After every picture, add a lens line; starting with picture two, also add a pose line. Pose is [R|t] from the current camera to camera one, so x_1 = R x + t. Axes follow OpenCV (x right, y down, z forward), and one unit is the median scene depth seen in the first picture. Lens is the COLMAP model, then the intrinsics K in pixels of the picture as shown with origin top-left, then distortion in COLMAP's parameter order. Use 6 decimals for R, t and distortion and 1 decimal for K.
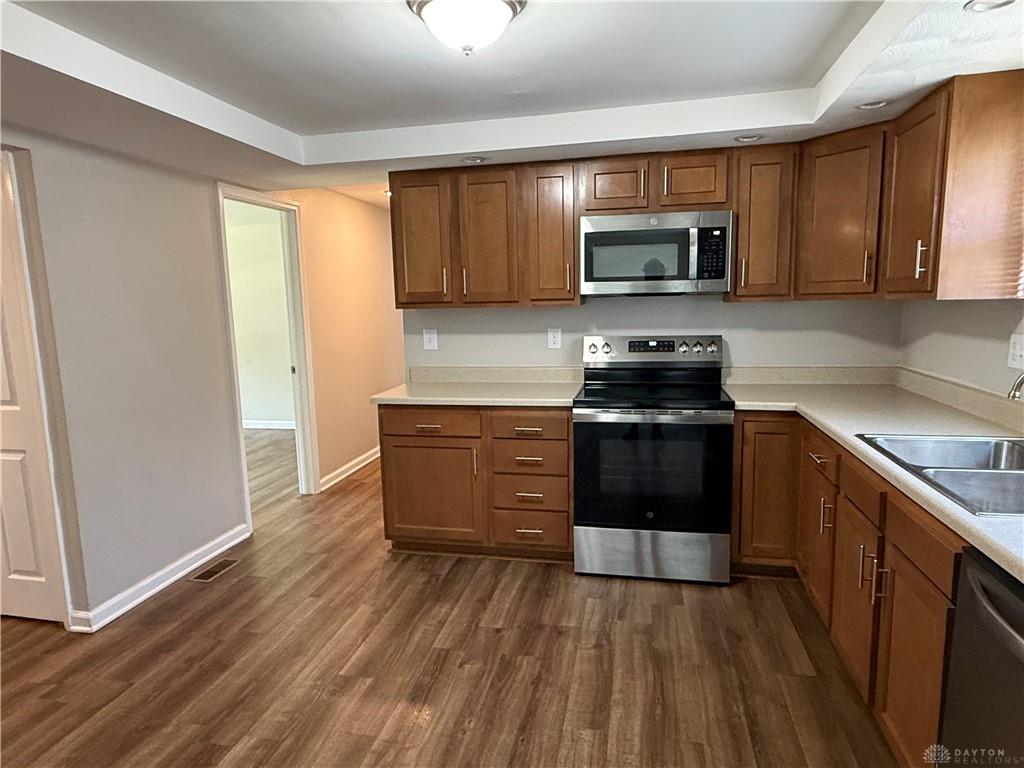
lens RADIAL K [[620.2, 0, 509.8], [0, 620.2, 384.2], [0, 0, 1]] dist [-0.001673, -0.000479]
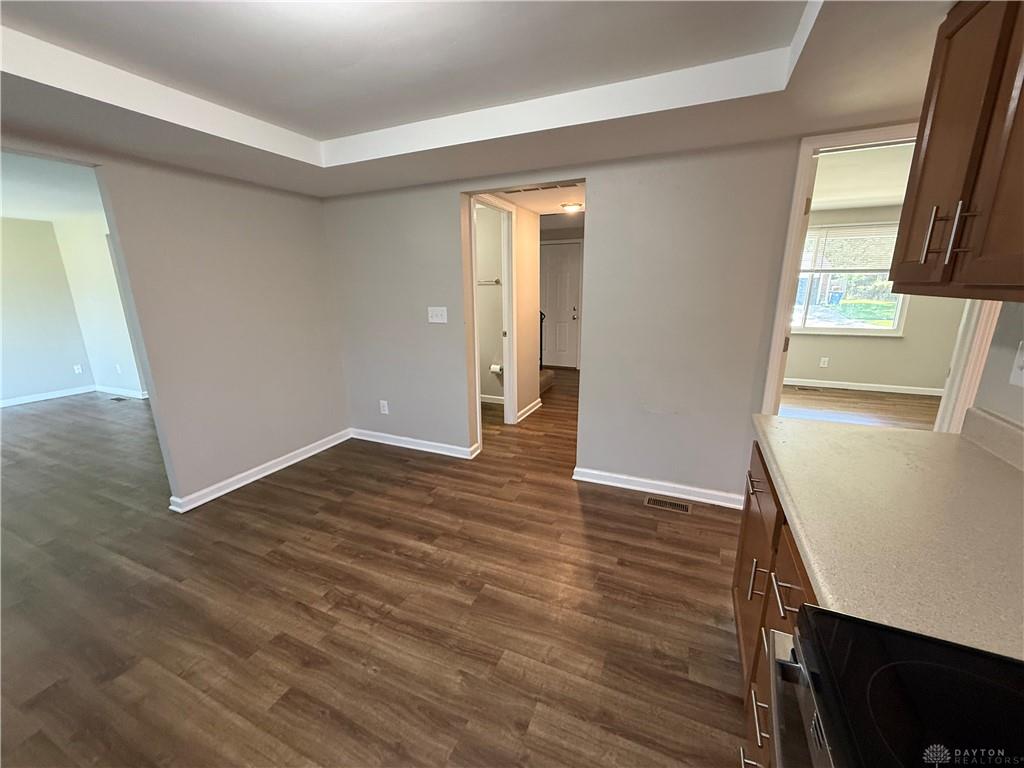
lens RADIAL K [[407.9, 0, 513.6], [0, 407.9, 385.9], [0, 0, 1]] dist [0.000304, -0.000192]
pose [[-0.205755, 0.265713, -0.941839, 0.381625], [-0.117365, 0.948785, 0.293312, -0.163862], [0.971540, 0.170890, -0.164032, 1.100042]]
